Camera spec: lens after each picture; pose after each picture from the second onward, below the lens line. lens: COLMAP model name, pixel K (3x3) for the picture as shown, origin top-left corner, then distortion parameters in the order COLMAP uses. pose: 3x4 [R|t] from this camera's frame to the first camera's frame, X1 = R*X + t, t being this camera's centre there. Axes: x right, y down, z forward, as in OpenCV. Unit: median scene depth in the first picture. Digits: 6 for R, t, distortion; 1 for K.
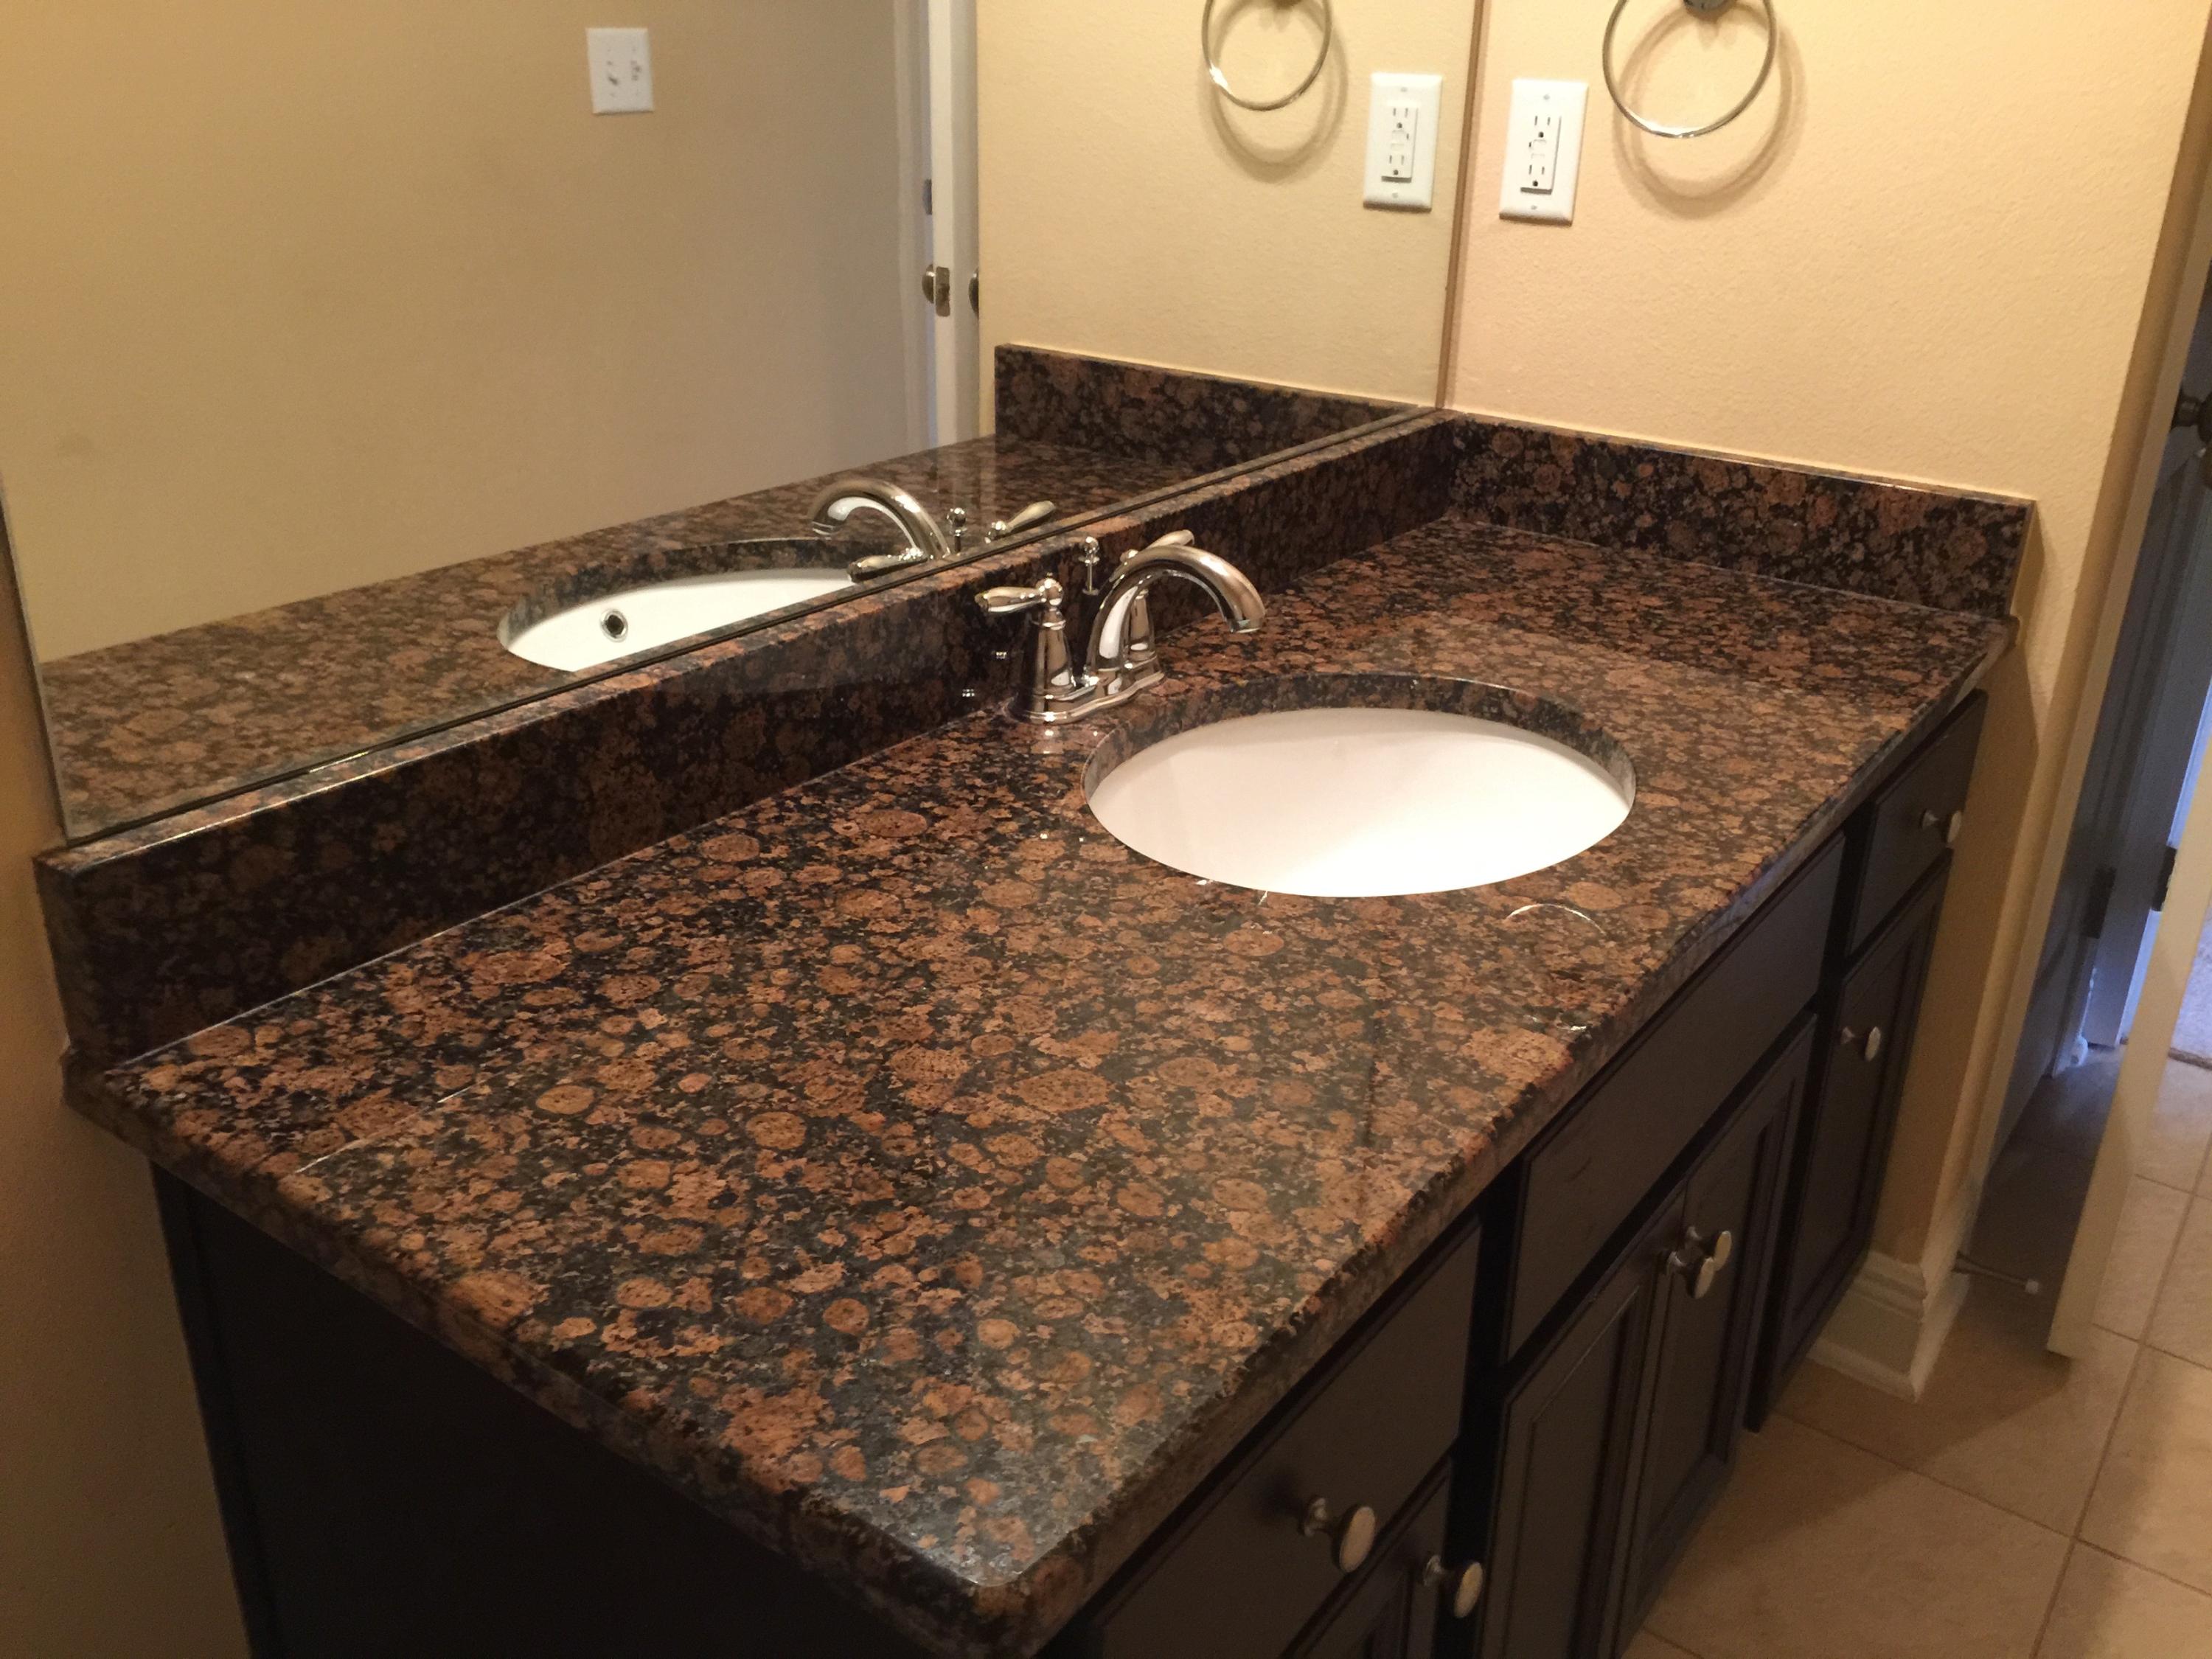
lens RADIAL K [[1900.2, 0, 1119.0], [0, 1900.2, 834.6], [0, 0, 1]] dist [0.060573, -0.040442]
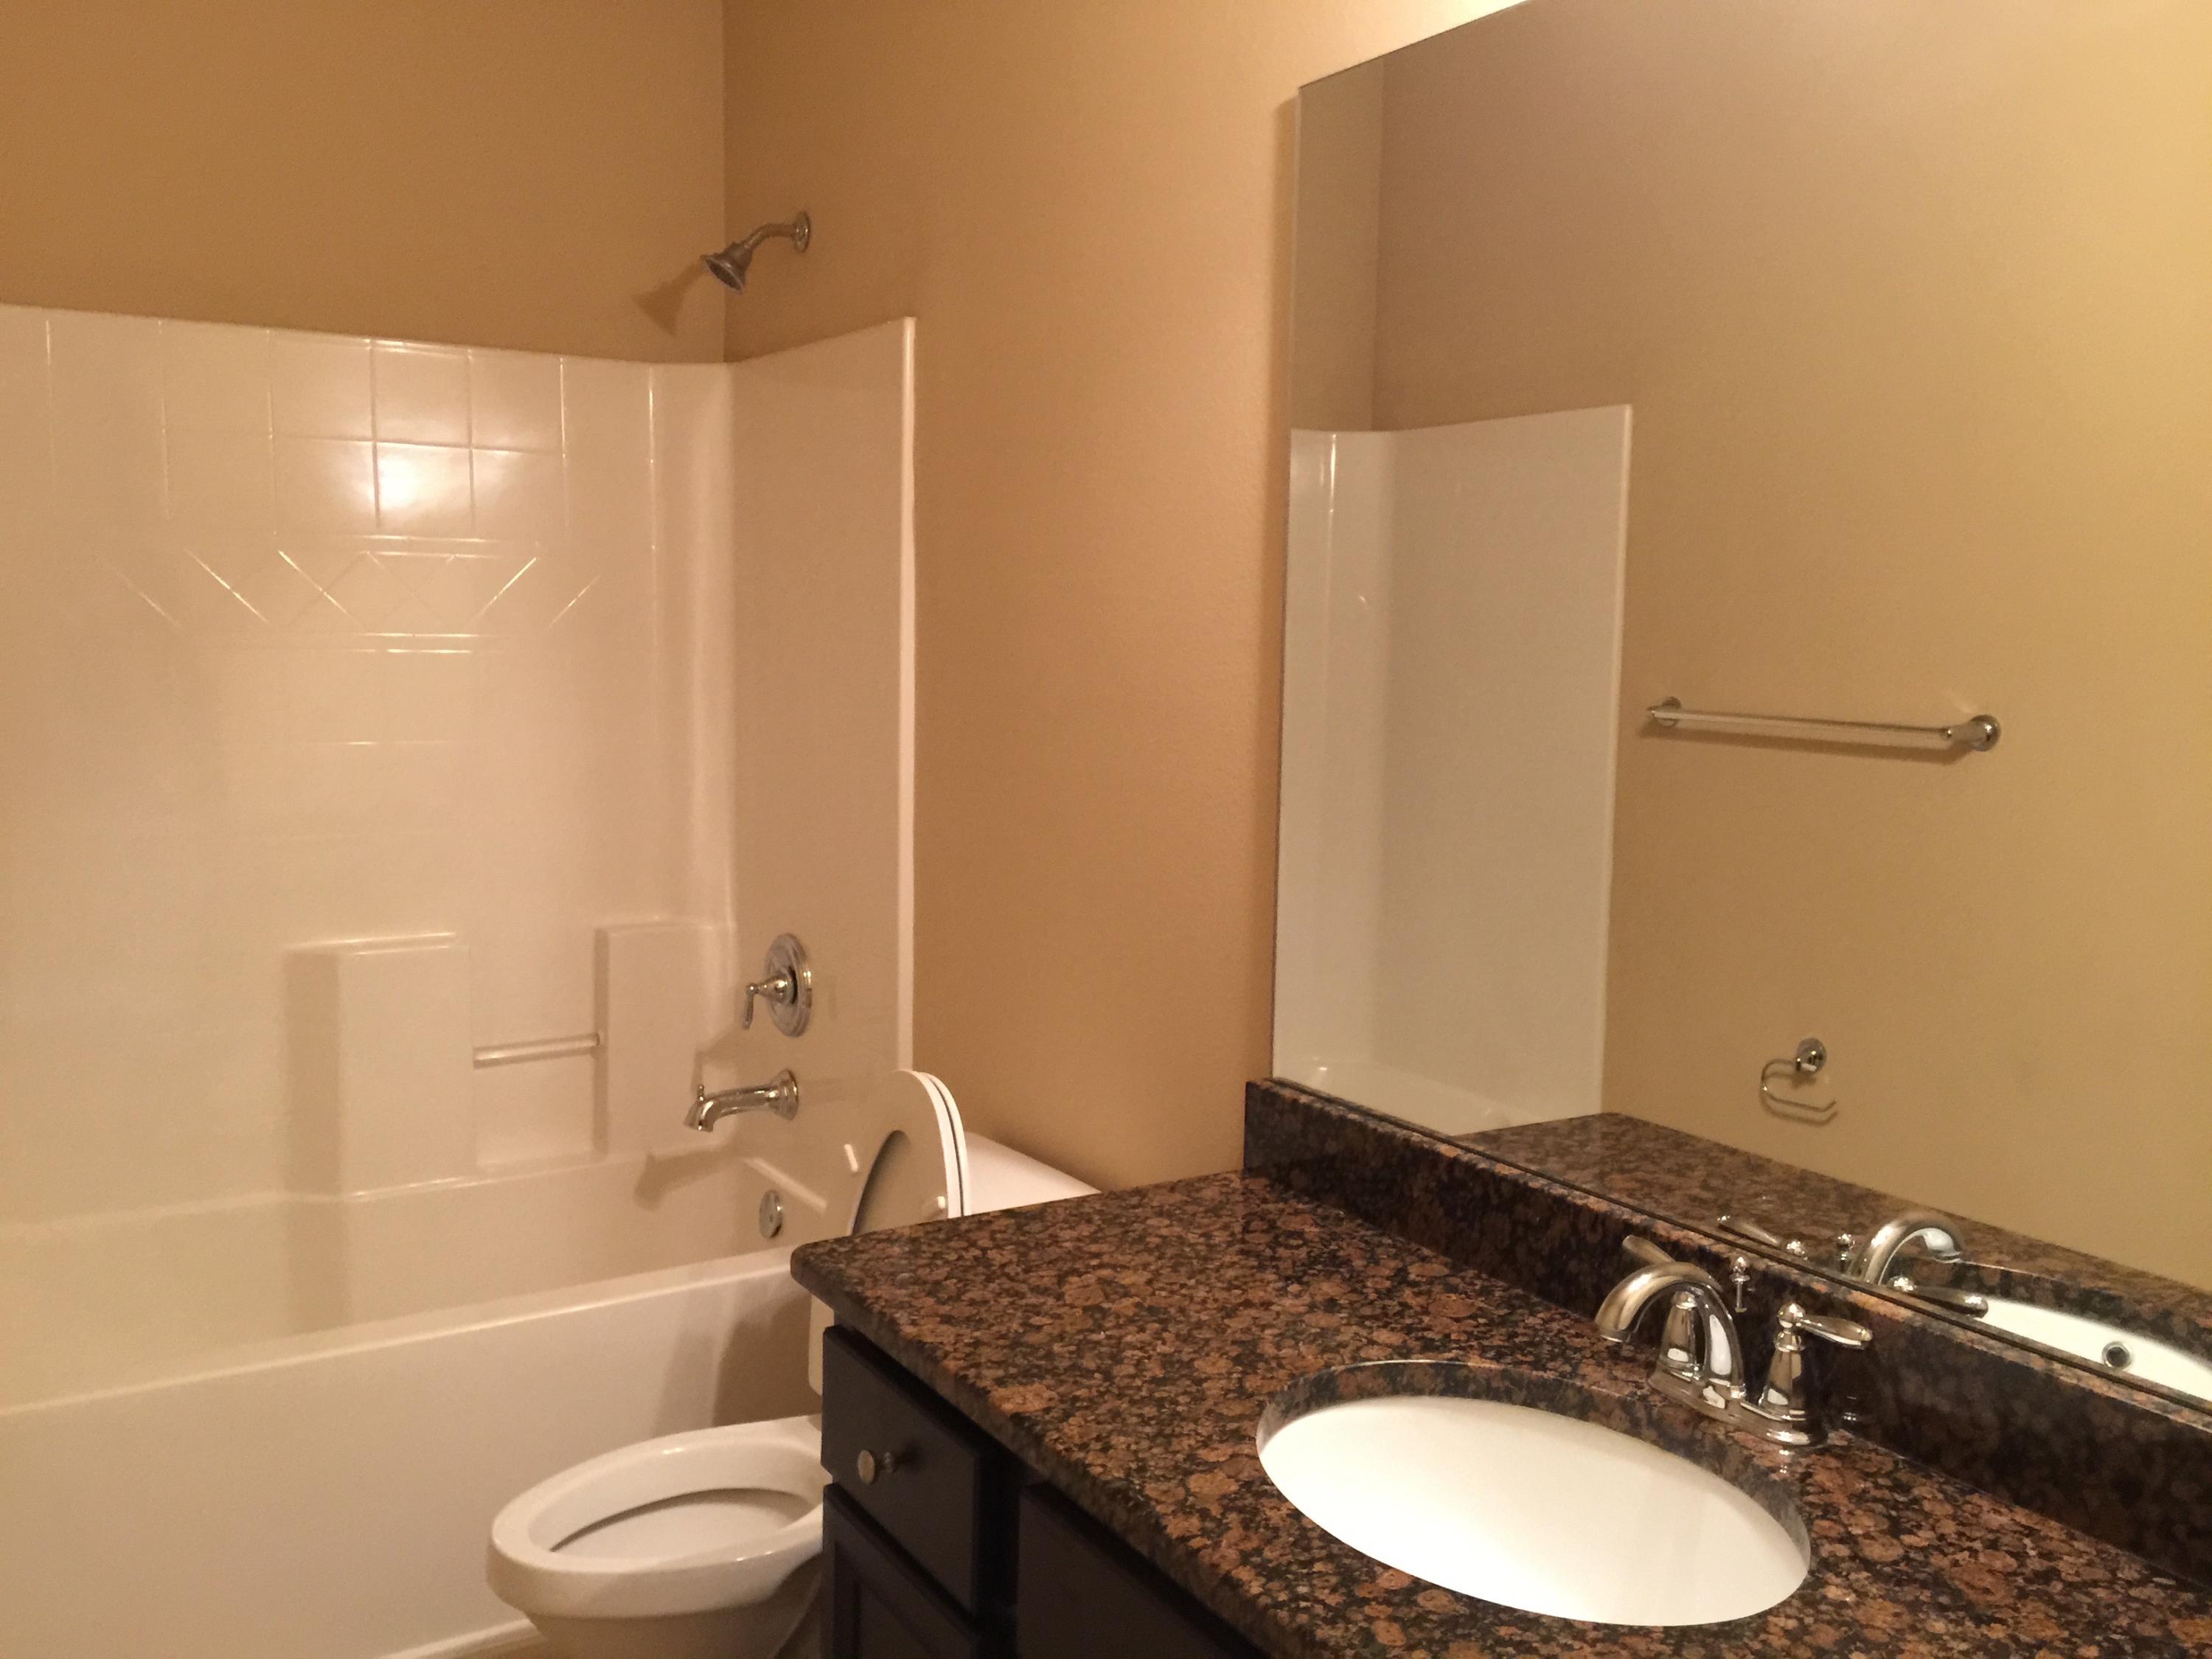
lens RADIAL K [[1900.2, 0, 1113.1], [0, 1900.2, 832.0], [0, 0, 1]] dist [0.060573, -0.040442]
pose [[-0.389505, 0.056044, -0.919317, 1.395011], [-0.402344, 0.887517, 0.224574, -0.592487], [0.828495, 0.457355, -0.323144, 1.191288]]
